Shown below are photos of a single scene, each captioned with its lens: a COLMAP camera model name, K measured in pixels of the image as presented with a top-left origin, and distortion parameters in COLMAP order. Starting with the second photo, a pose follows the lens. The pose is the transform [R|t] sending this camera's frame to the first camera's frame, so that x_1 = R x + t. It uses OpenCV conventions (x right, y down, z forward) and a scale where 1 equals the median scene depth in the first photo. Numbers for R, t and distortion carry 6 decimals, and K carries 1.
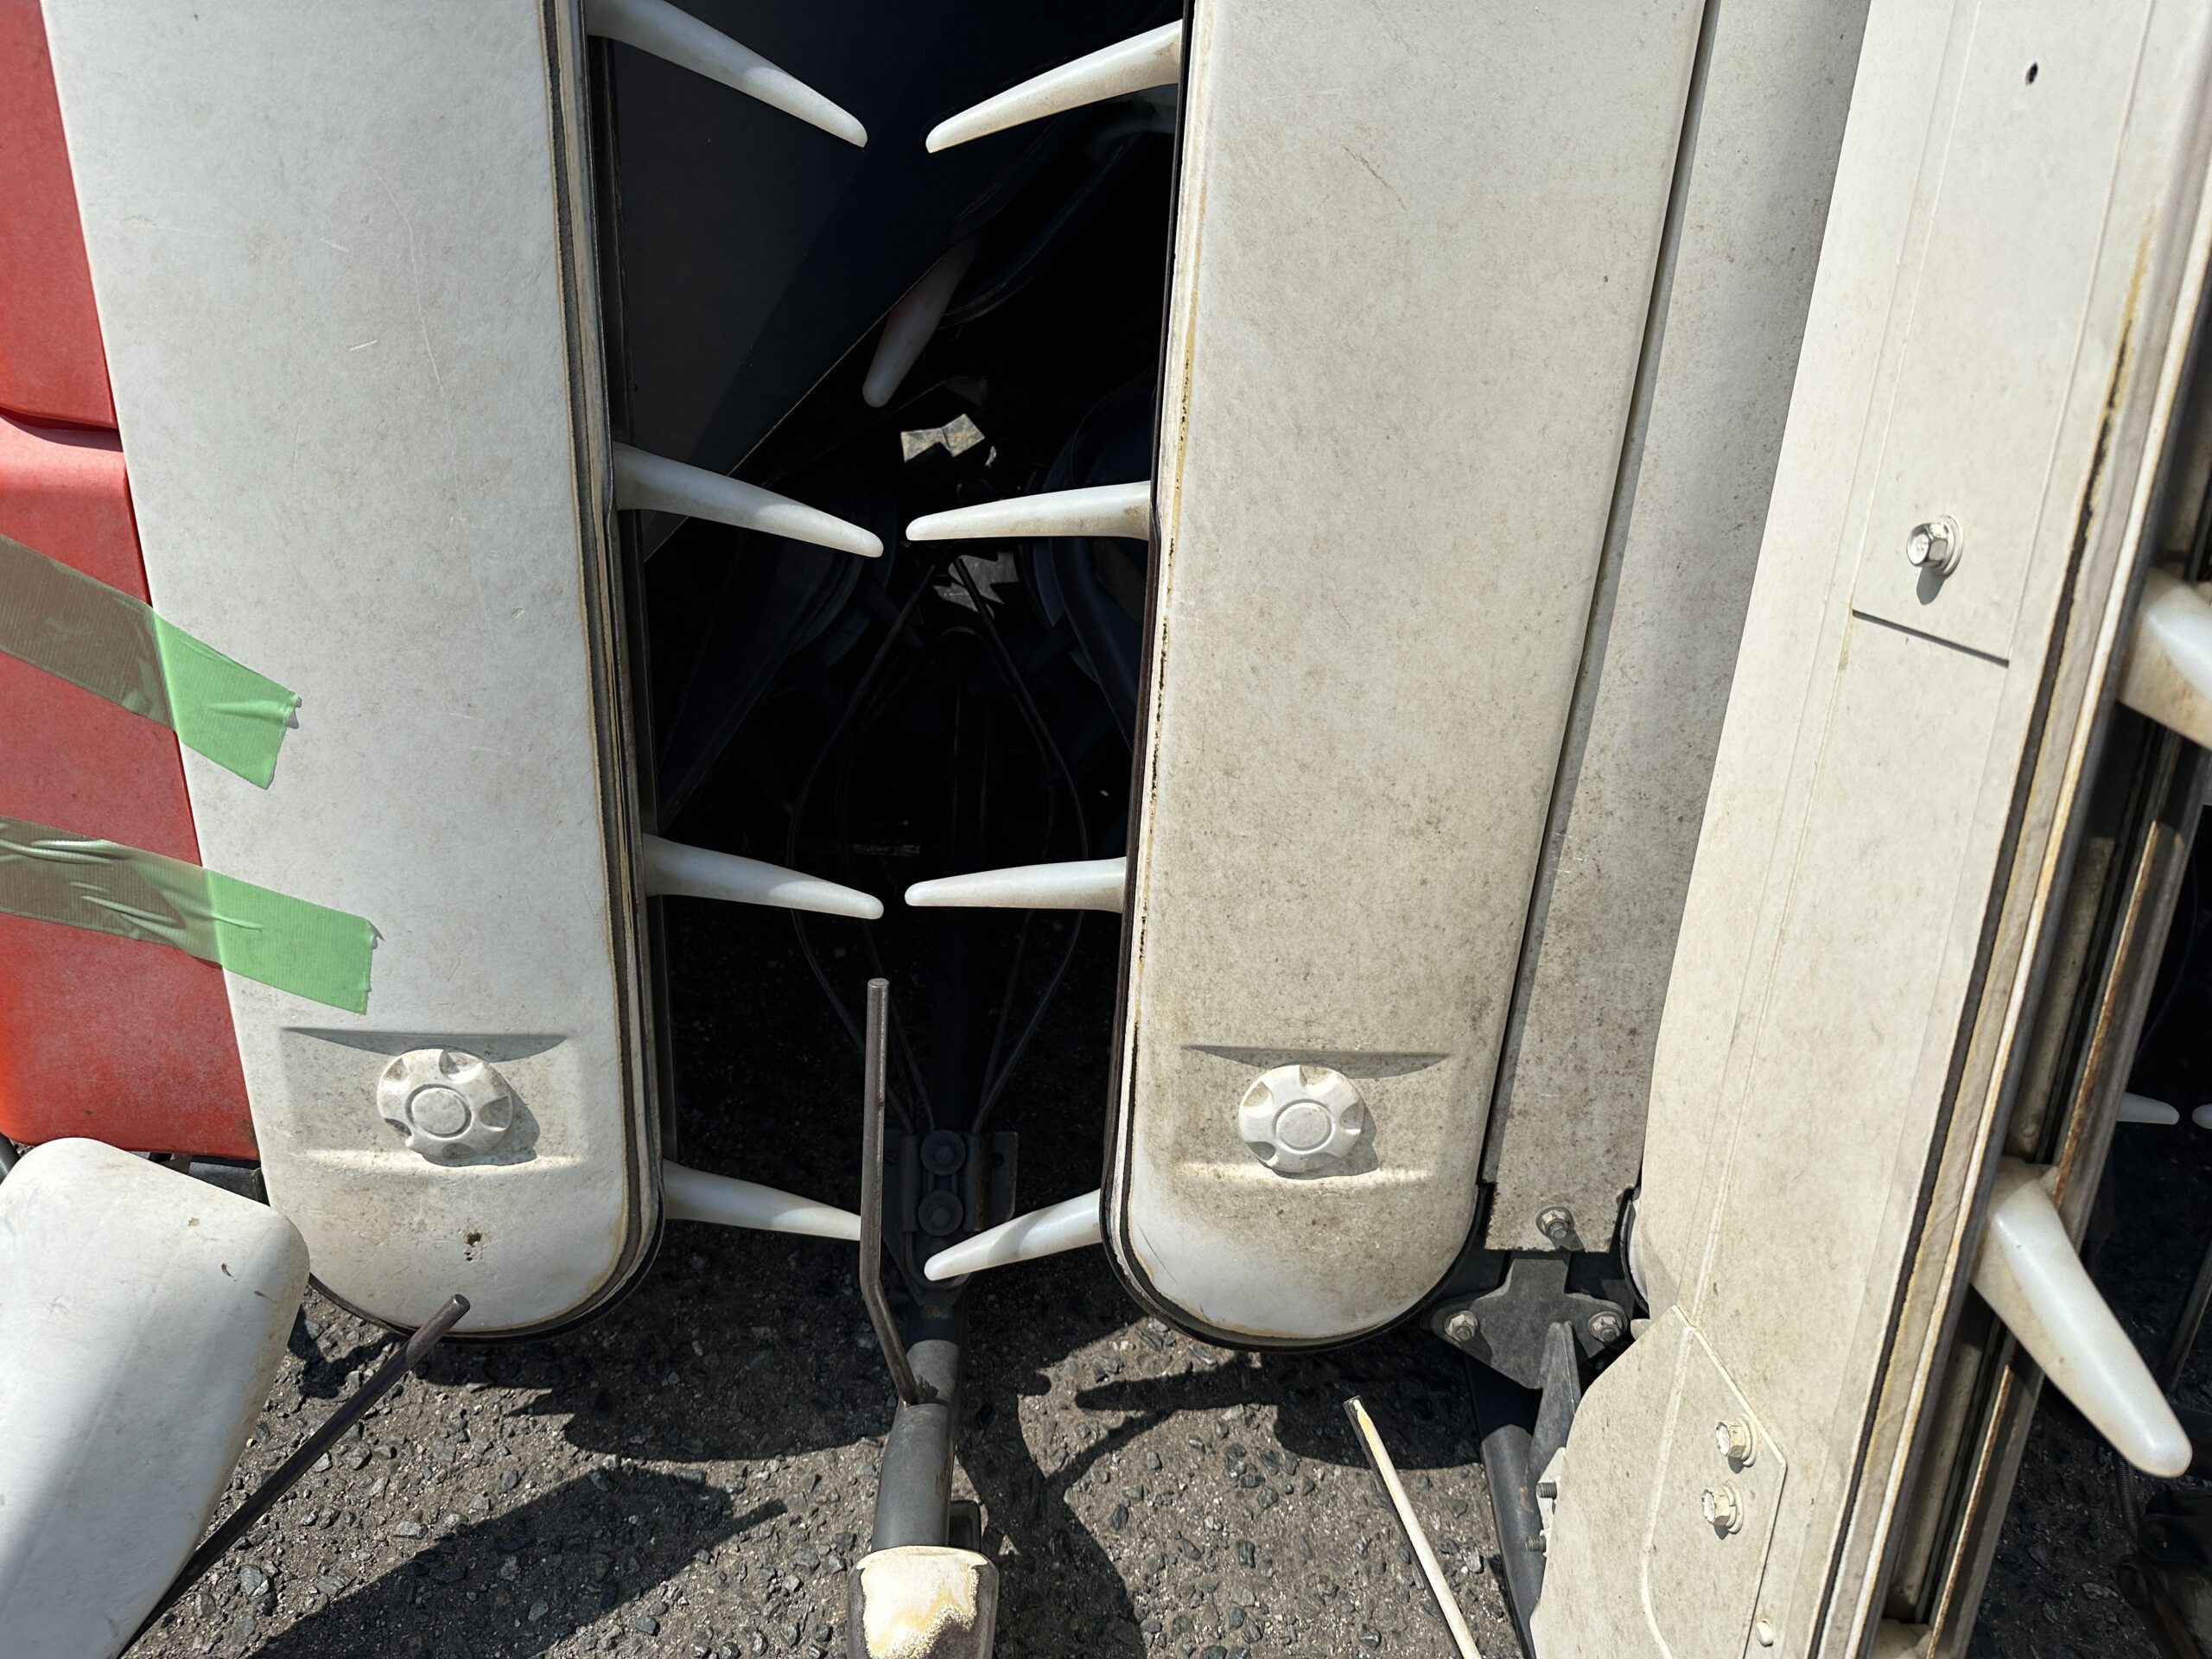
lens RADIAL K [[1578.3, 0, 1106.0], [0, 1578.3, 829.5], [0, 0, 1]] dist [0.002764, -0.006522]
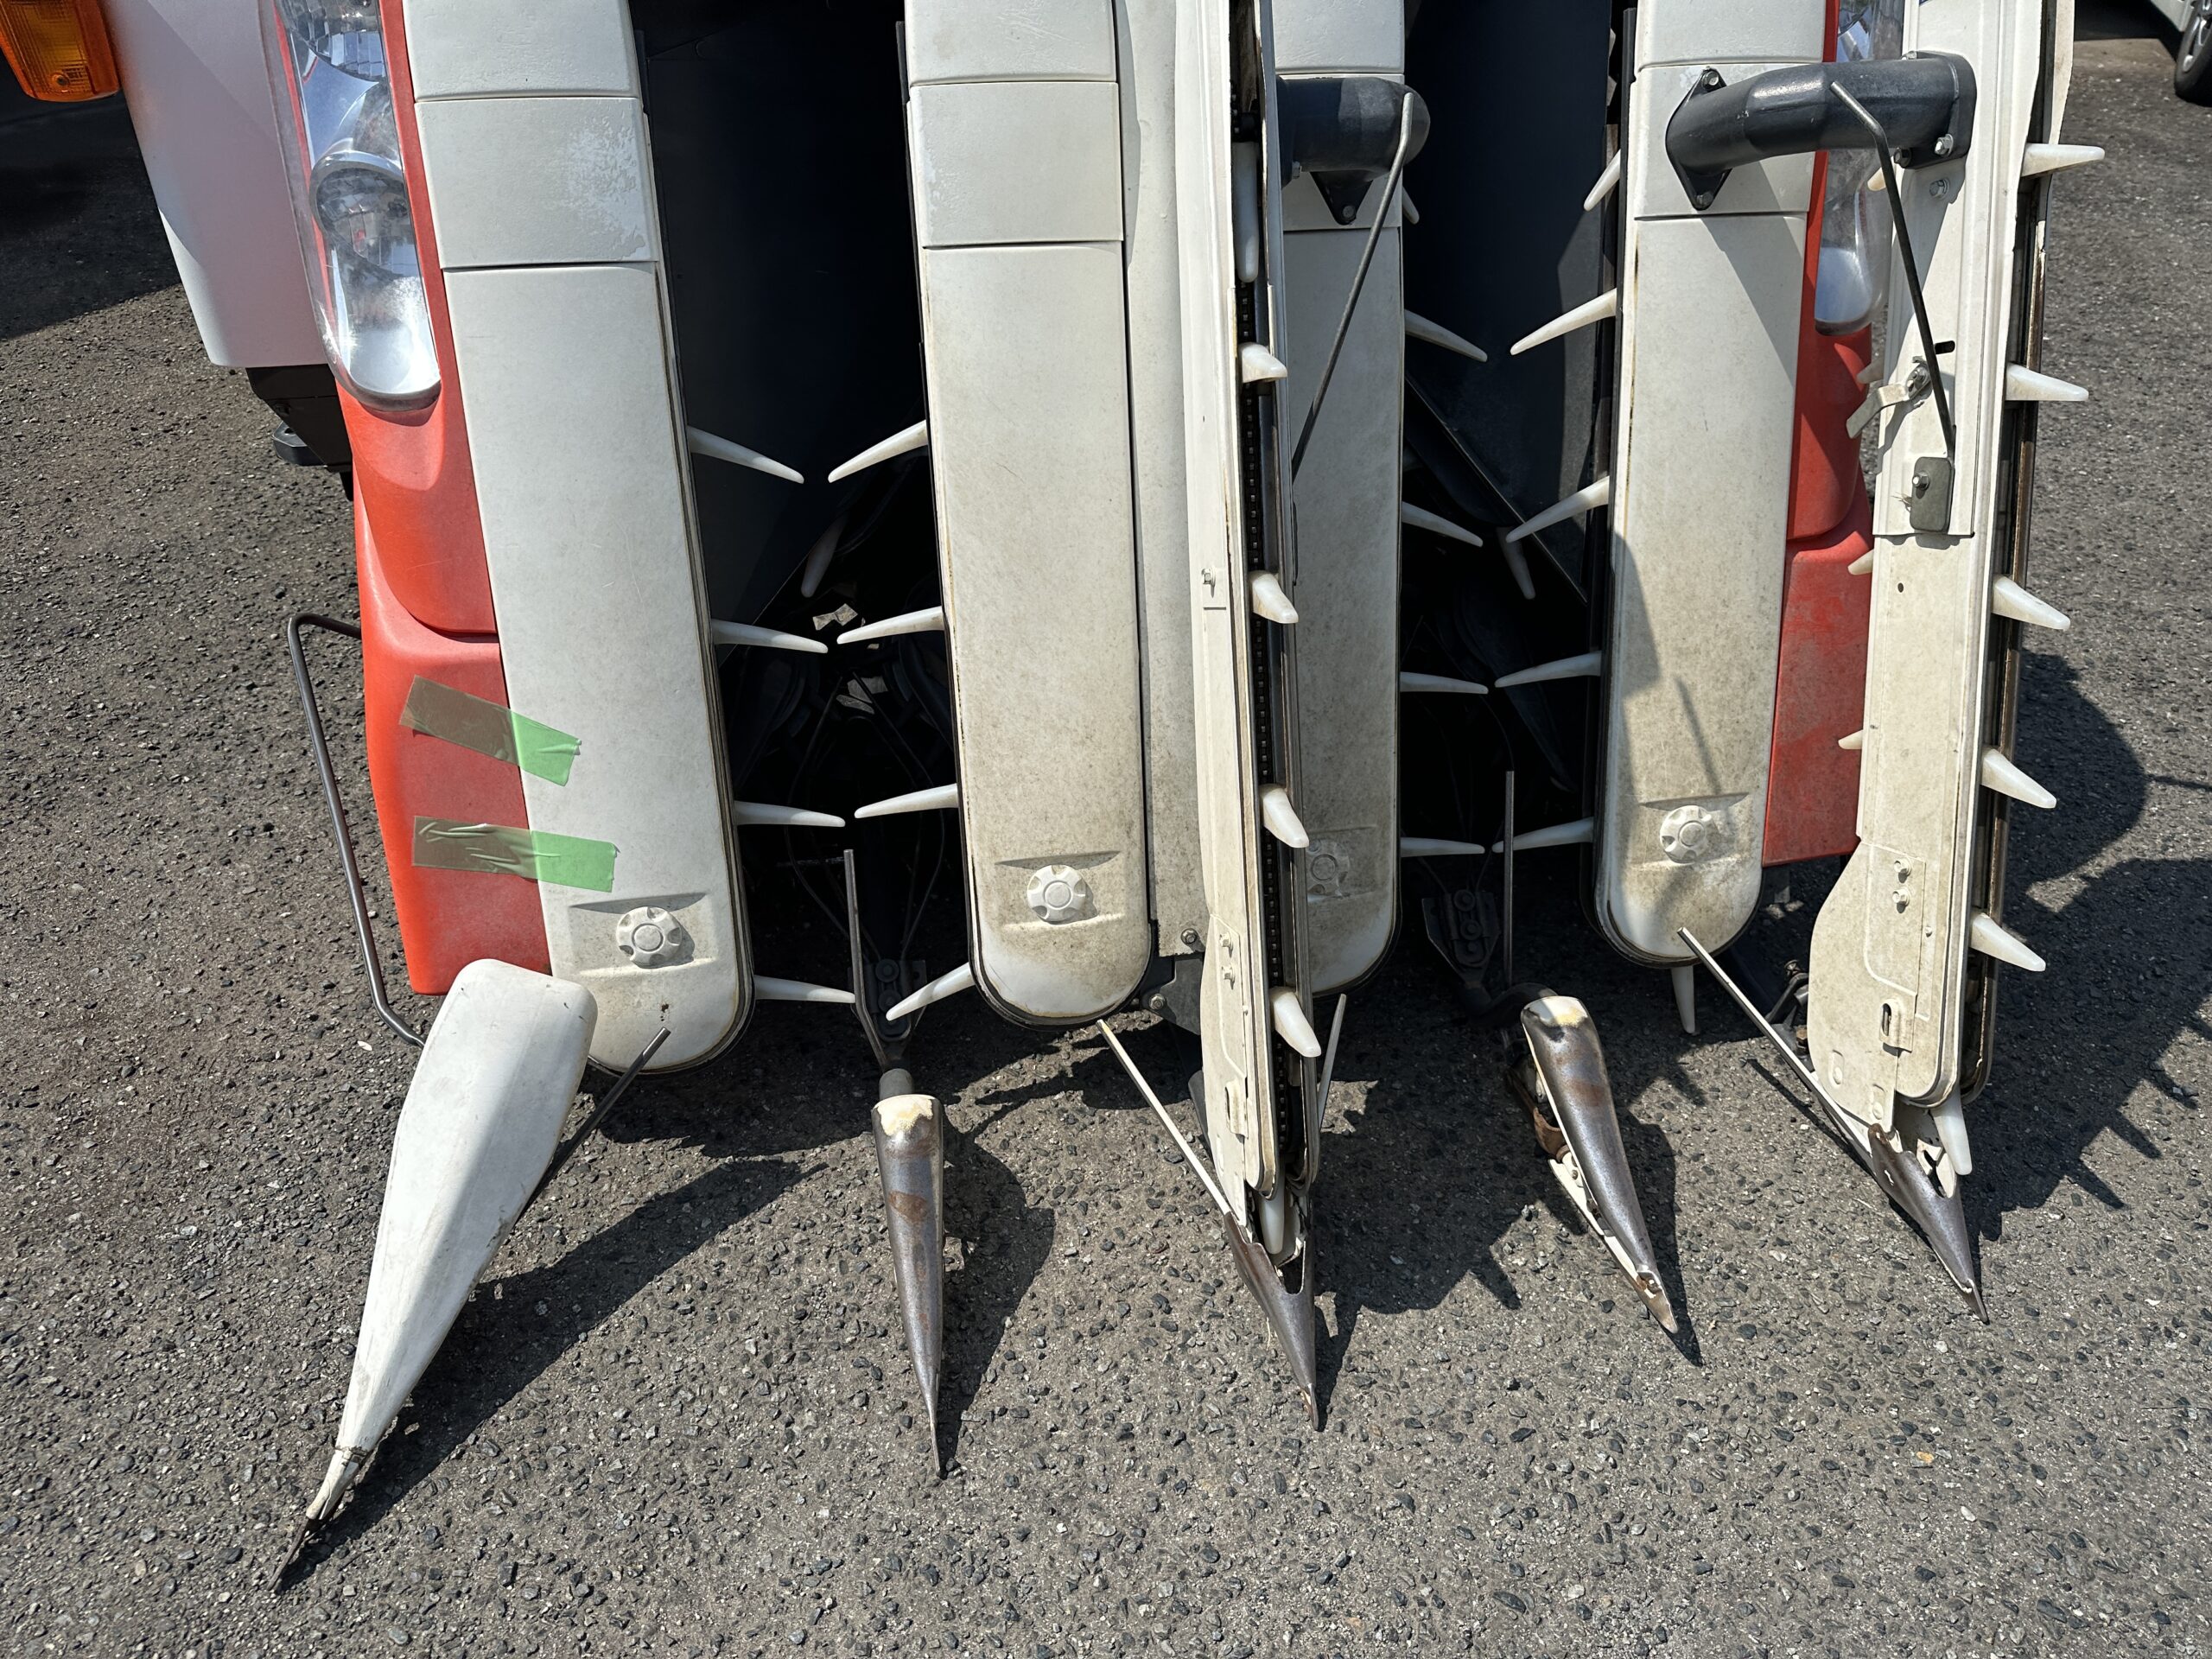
lens RADIAL K [[1538.9, 0, 1096.4], [0, 1538.9, 822.0], [0, 0, 1]] dist [0.098869, -0.212780]
pose [[0.986786, -0.134171, 0.090837, 0.001131], [0.146092, 0.979218, -0.140674, 0.392865], [-0.070075, 0.152086, 0.985880, -1.068376]]
